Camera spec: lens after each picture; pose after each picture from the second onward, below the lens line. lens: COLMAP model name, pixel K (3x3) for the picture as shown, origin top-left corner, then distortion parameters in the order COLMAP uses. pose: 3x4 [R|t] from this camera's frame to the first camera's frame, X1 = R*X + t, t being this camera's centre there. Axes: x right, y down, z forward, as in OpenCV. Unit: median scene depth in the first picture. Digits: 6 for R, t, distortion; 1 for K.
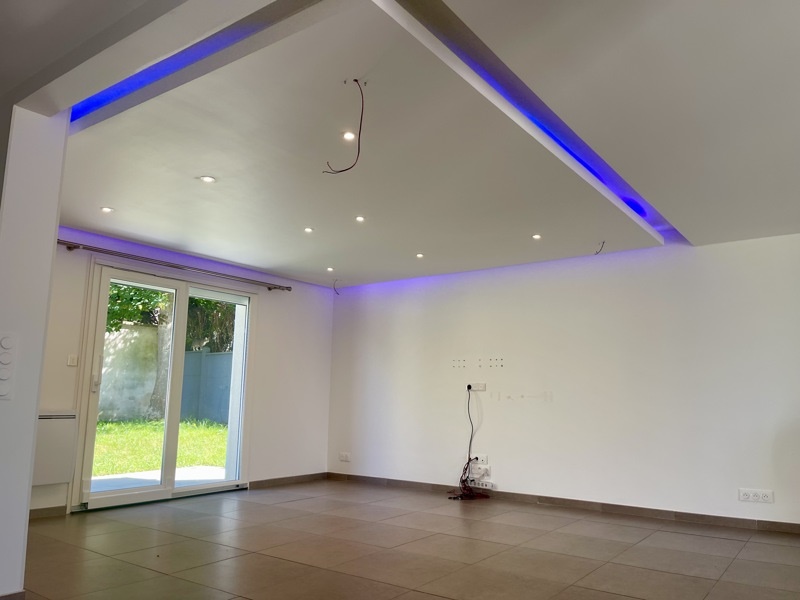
lens RADIAL K [[587.5, 0, 400.0], [0, 587.5, 300.0], [0, 0, 1]] dist [0.062542, -0.085977]
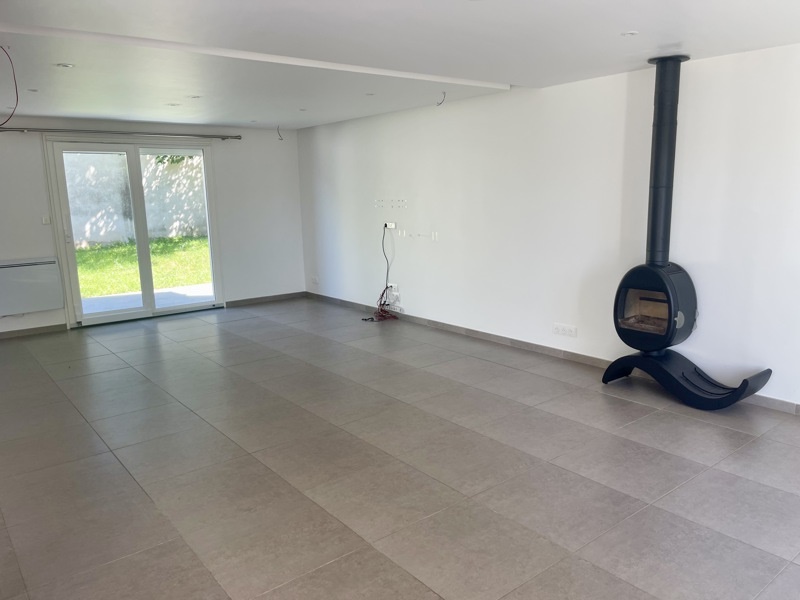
lens RADIAL K [[587.5, 0, 400.0], [0, 587.5, 300.0], [0, 0, 1]] dist [0.062542, -0.085977]
pose [[0.968147, 0.010278, -0.250170, 0.444059], [0.075662, 0.940436, 0.331444, -0.089305], [0.238676, -0.339815, 0.909703, -0.053054]]
